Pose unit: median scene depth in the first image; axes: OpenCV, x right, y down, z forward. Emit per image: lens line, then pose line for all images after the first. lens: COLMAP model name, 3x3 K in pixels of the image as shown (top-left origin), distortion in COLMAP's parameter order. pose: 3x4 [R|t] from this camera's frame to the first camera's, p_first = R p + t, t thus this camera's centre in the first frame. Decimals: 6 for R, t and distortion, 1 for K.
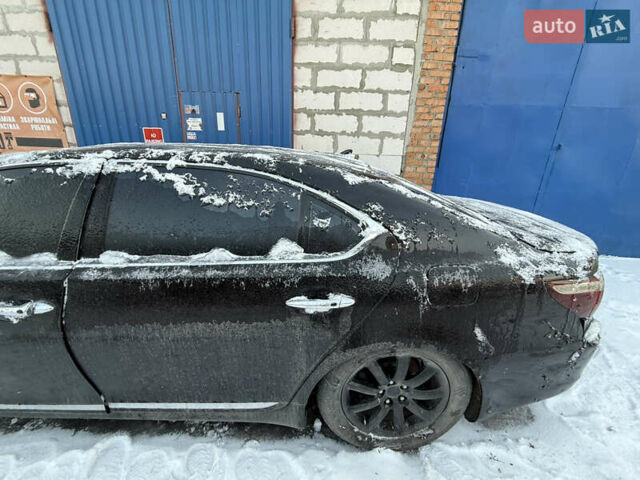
lens RADIAL K [[253.3, 0, 318.0], [0, 253.3, 239.3], [0, 0, 1]] dist [0.000172, -0.000606]
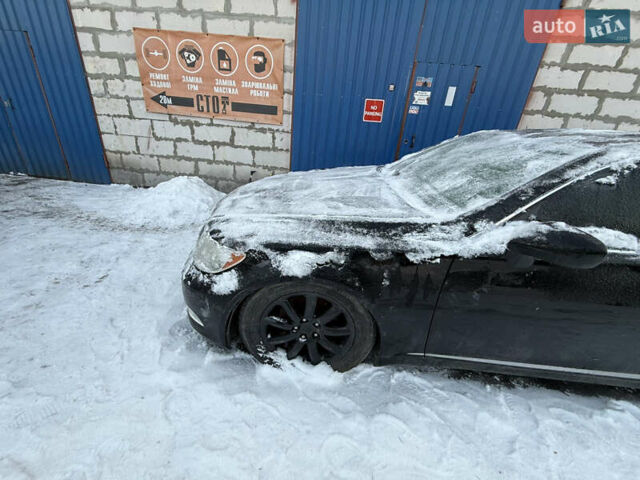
lens RADIAL K [[253.3, 0, 317.5], [0, 253.3, 239.1], [0, 0, 1]] dist [0.000172, -0.000606]
pose [[0.996430, 0.073051, -0.042307, -0.842116], [-0.068231, 0.992030, 0.105930, 0.010797], [0.049708, -0.102665, 0.993473, -0.049373]]
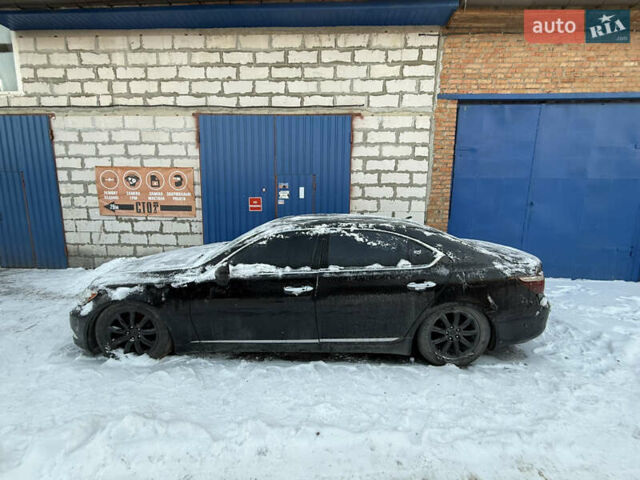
lens RADIAL K [[253.3, 0, 317.9], [0, 253.3, 239.1], [0, 0, 1]] dist [0.000172, -0.000606]
pose [[0.999741, -0.020780, -0.009271, -0.291806], [0.018919, 0.985489, -0.168683, 0.064411], [0.012642, 0.168464, 0.985627, -0.449540]]
